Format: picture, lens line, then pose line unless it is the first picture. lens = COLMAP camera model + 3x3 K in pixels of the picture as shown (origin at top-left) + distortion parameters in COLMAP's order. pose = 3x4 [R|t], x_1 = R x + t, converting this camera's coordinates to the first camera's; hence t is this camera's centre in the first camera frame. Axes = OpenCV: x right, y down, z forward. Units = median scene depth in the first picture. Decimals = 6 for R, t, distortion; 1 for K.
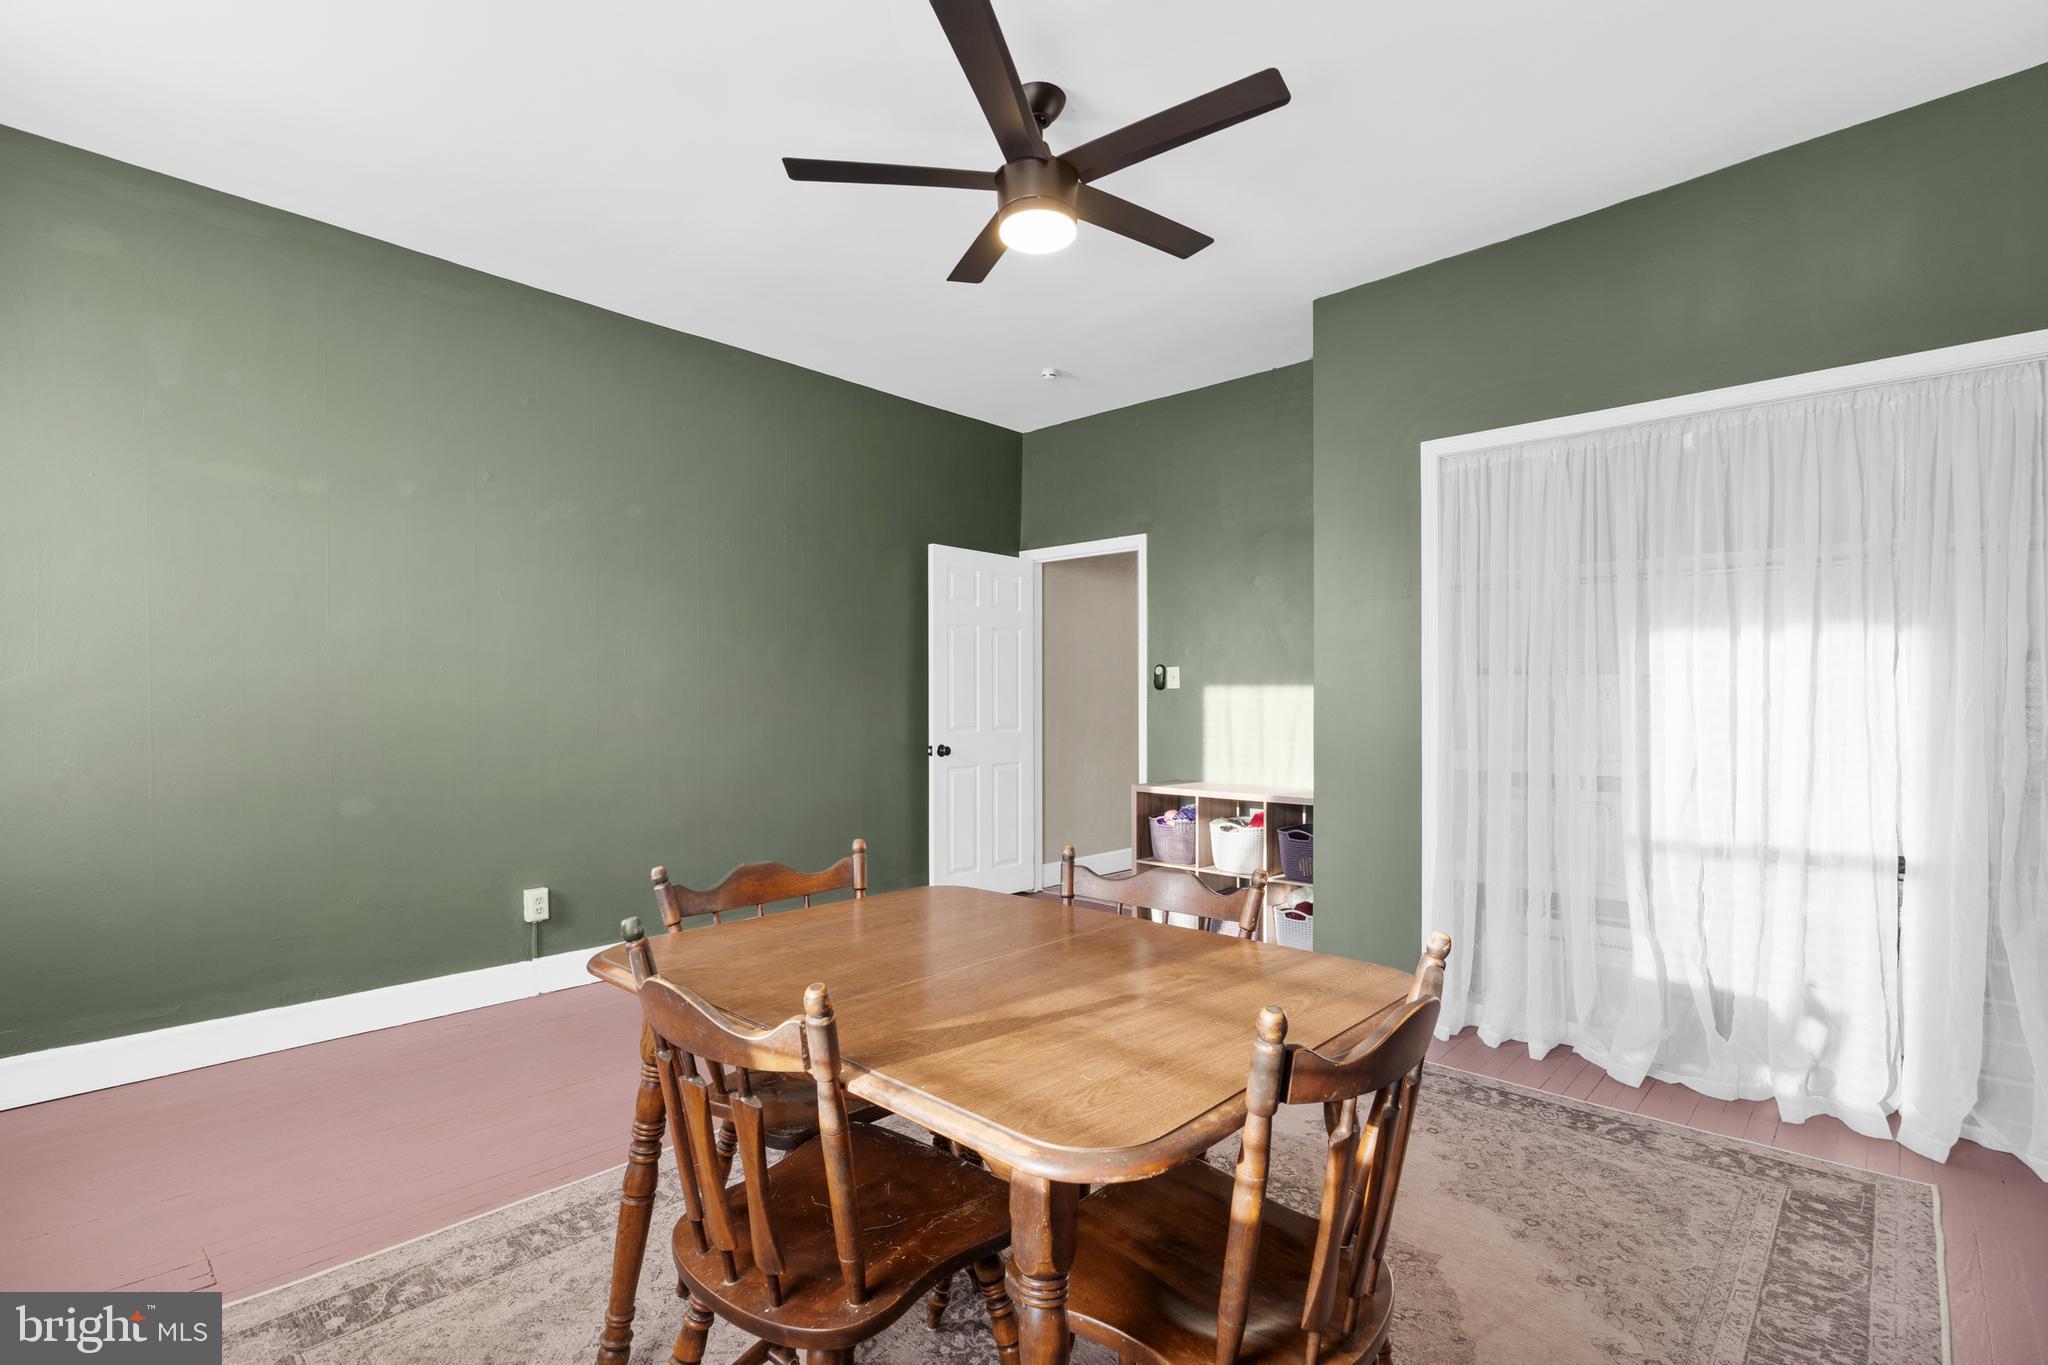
lens RADIAL K [[942.4, 0, 1025.1], [0, 942.4, 694.8], [0, 0, 1]] dist [-0.004544, 0.003304]
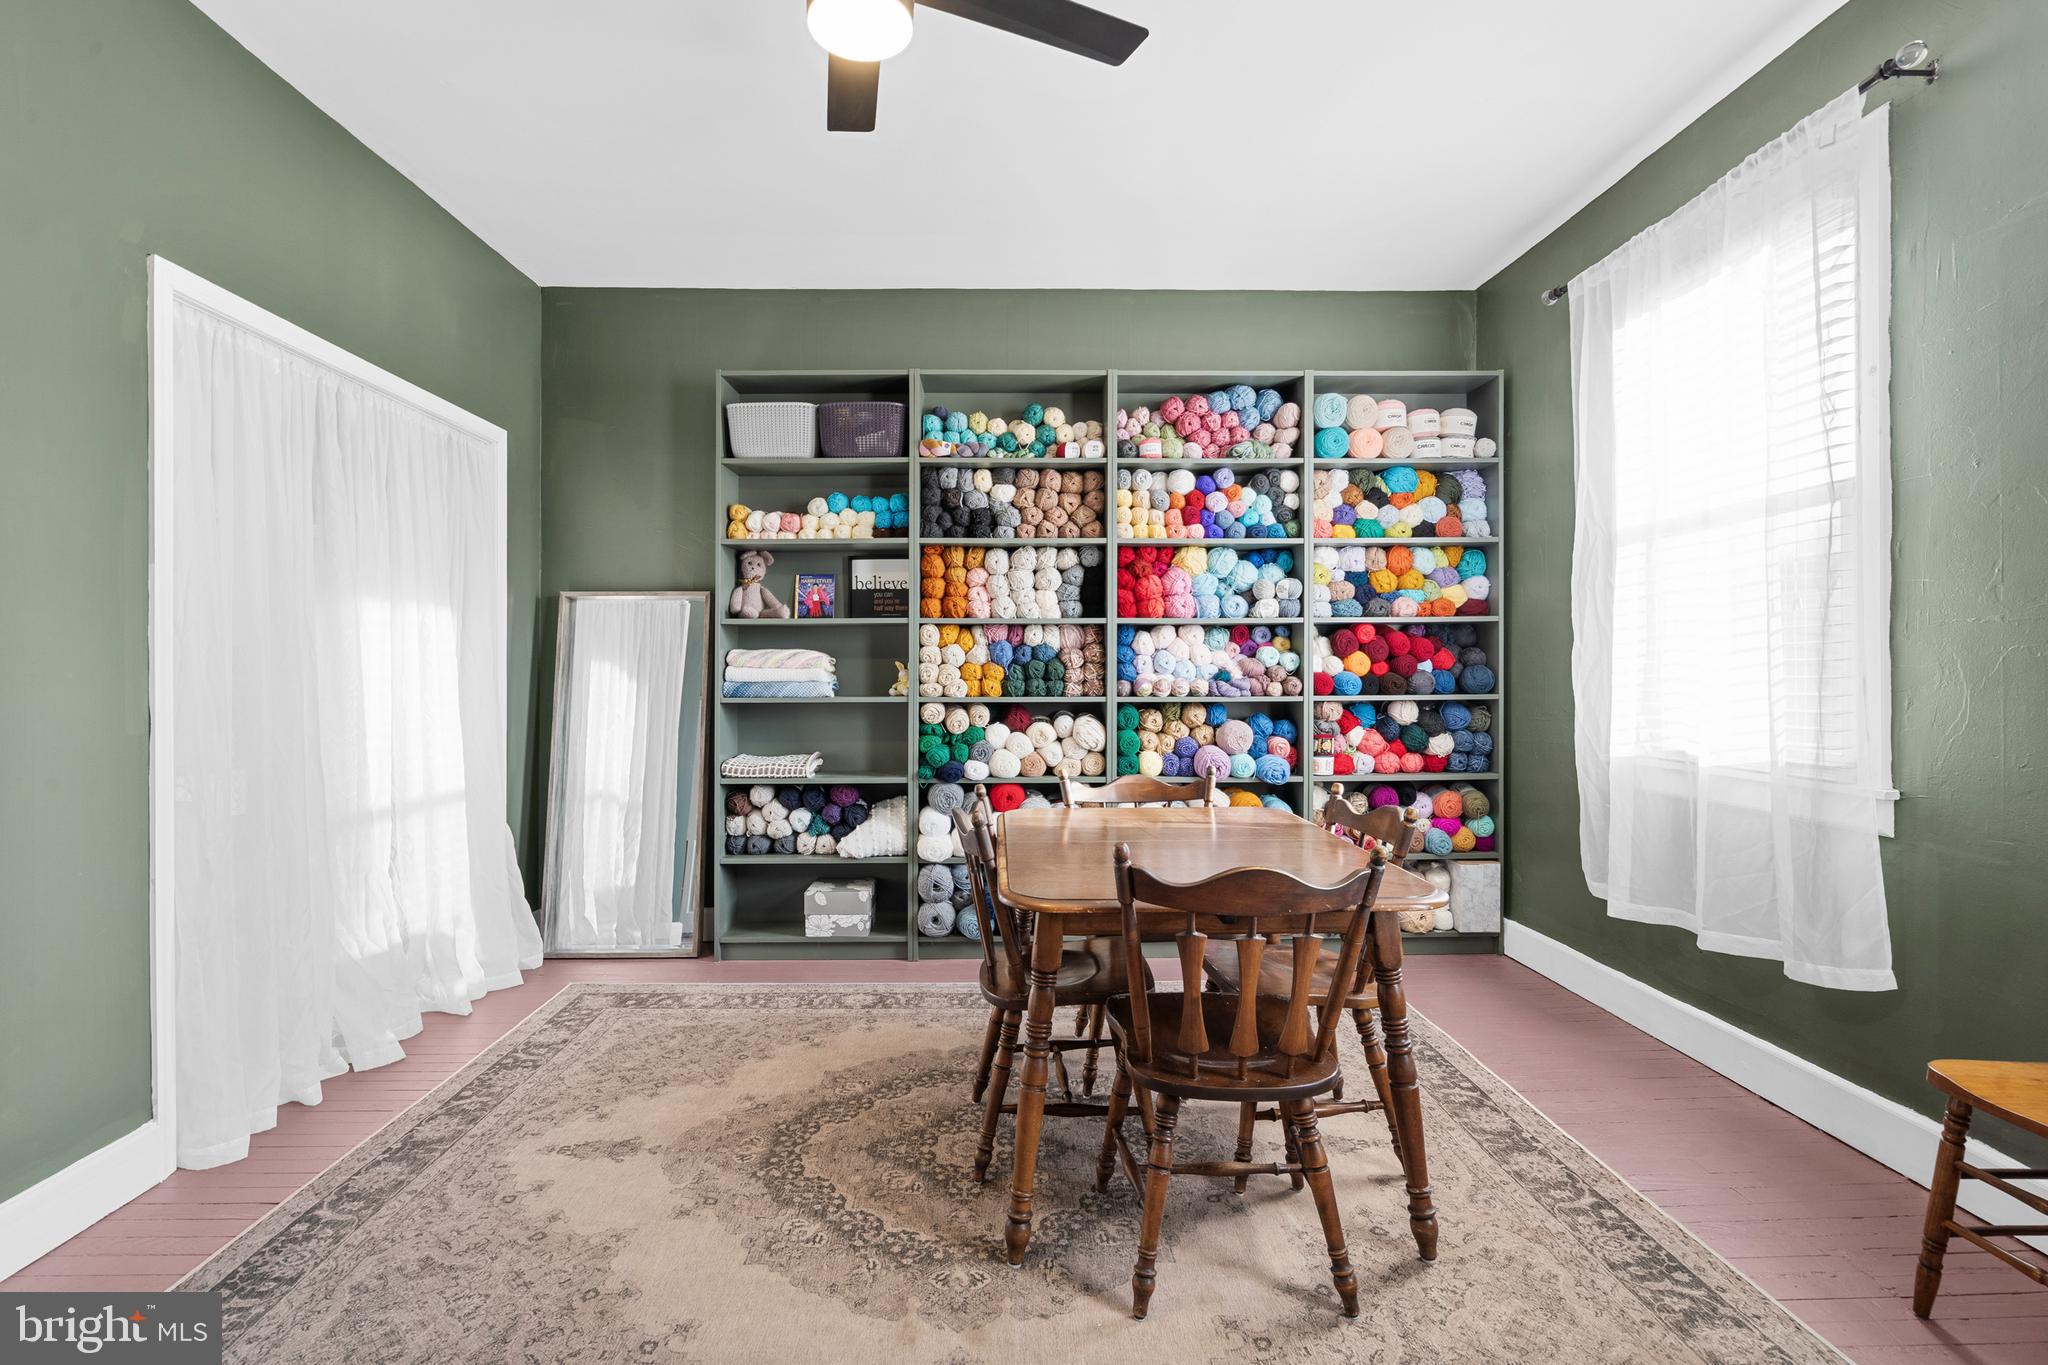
lens RADIAL K [[942.4, 0, 995.7], [0, 942.4, 665.7], [0, 0, 1]] dist [-0.004544, 0.003304]
pose [[-0.680269, 0.002749, 0.732957, -0.621049], [-0.004281, 0.999961, -0.007724, 0.011447], [-0.732950, -0.008392, -0.680231, 1.501121]]
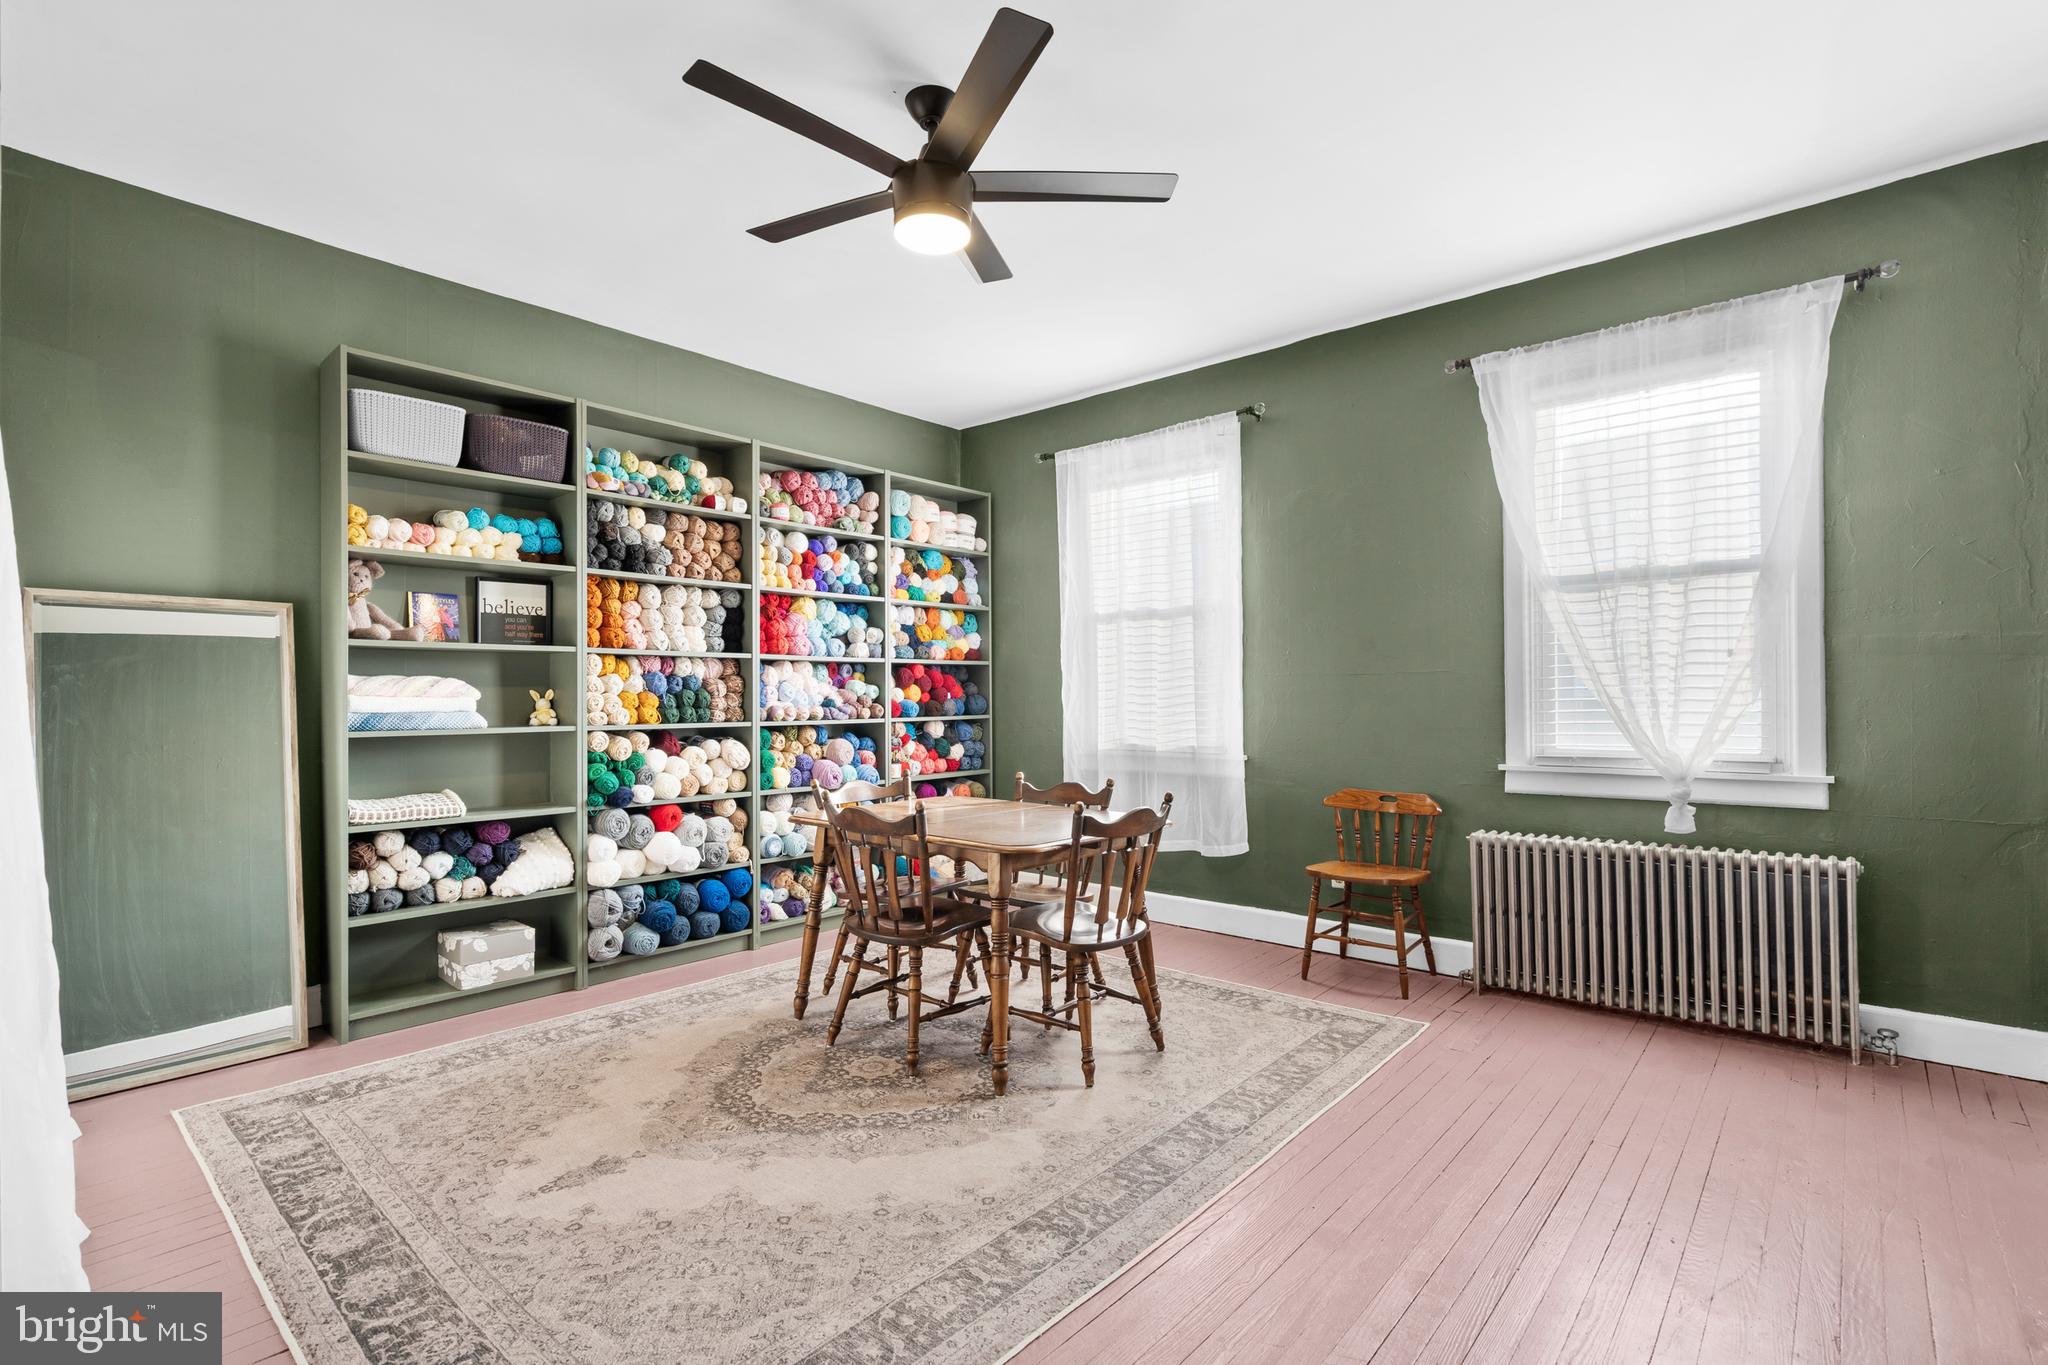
lens RADIAL K [[942.4, 0, 999.6], [0, 942.4, 687.6], [0, 0, 1]] dist [-0.004544, 0.003304]
pose [[-0.999996, 0.002300, 0.001420, -0.062676], [0.002275, 0.999846, -0.017377, 0.017061], [-0.001460, -0.017374, -0.999848, 2.123251]]
